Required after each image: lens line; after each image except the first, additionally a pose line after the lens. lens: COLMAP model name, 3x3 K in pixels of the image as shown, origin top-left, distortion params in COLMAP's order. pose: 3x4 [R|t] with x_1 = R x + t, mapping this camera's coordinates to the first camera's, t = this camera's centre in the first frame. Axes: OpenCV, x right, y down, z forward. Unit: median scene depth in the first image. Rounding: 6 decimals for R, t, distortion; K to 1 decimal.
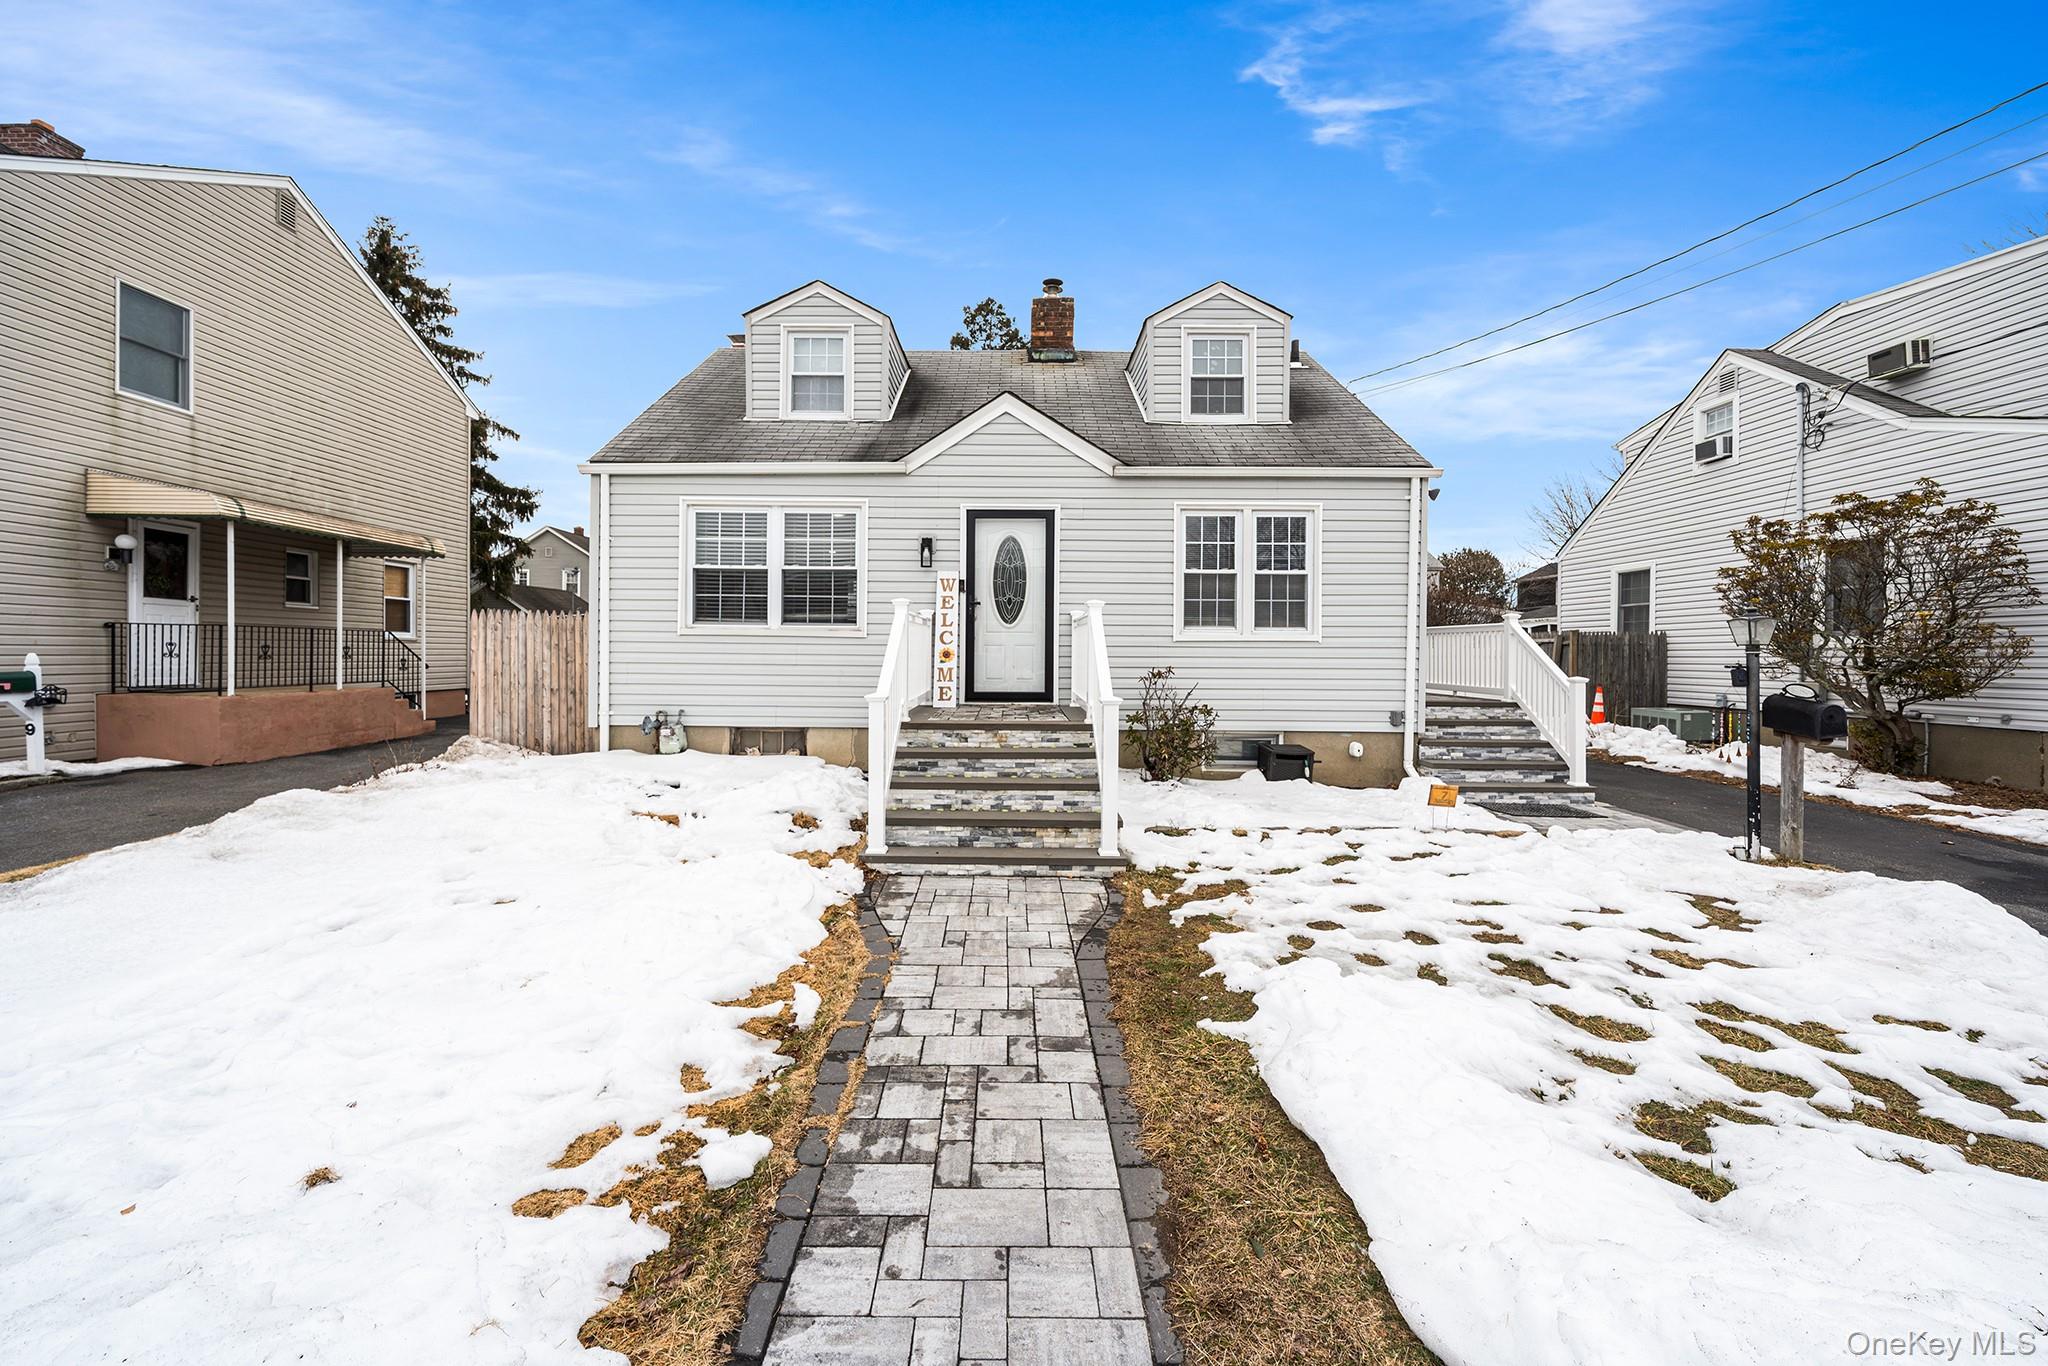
lens RADIAL K [[826.6, 0, 1017.1], [0, 826.6, 654.4], [0, 0, 1]] dist [0.000059, -0.000099]
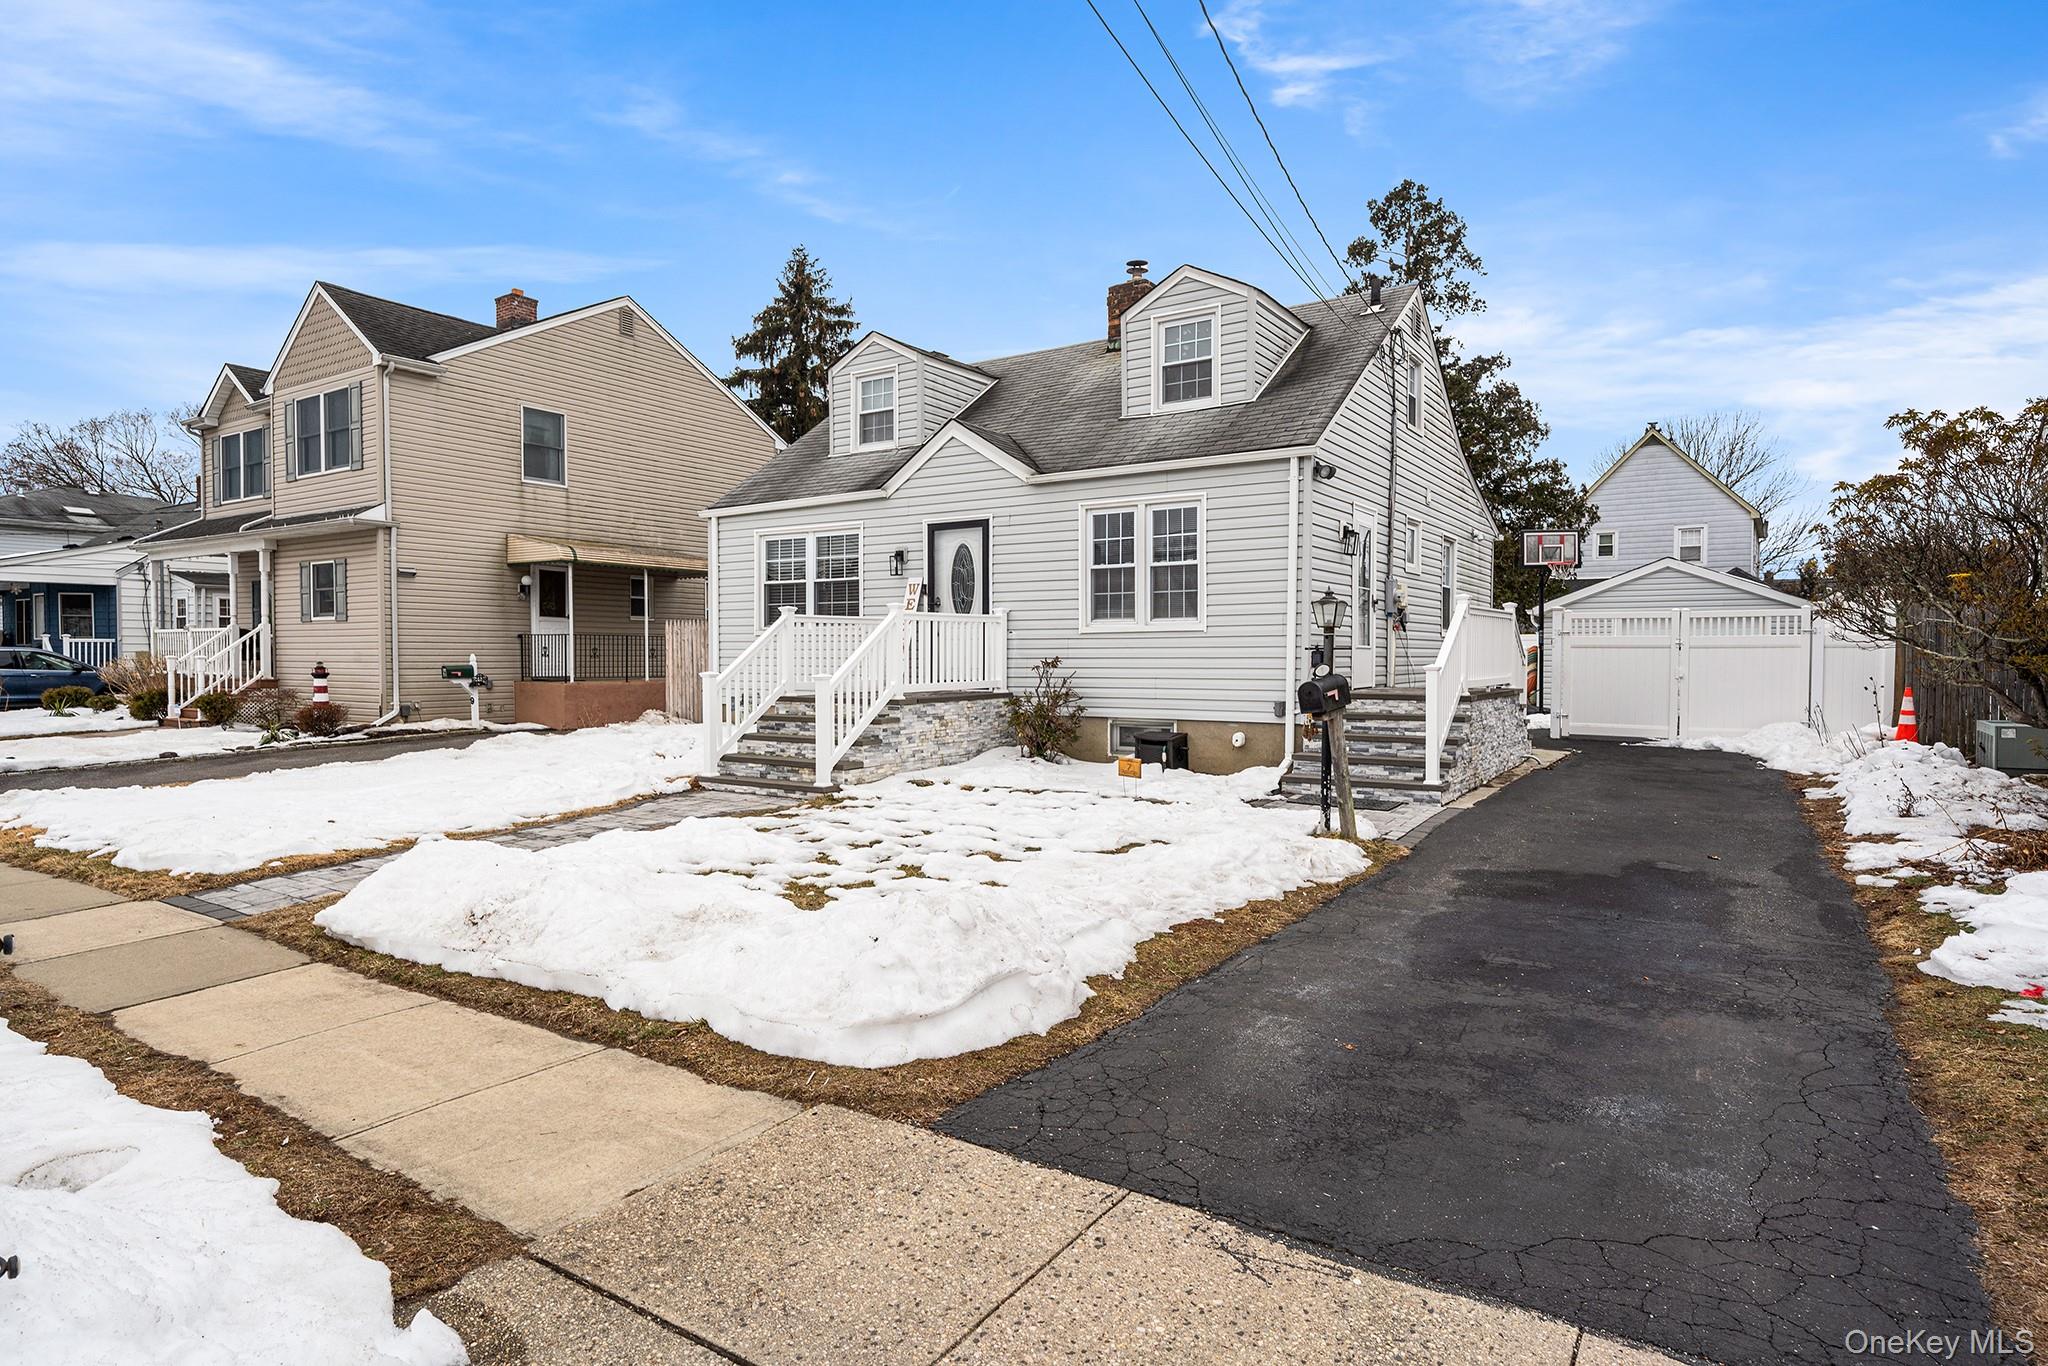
lens RADIAL K [[1158.4, 0, 1024.0], [0, 1158.4, 683.0], [0, 0, 1]] dist [0.001881, -0.000045]
pose [[0.831947, 0.004523, -0.554837, 0.954825], [0.006313, 0.999825, 0.017617, 0.021440], [0.554819, -0.018159, 0.831773, -0.289426]]
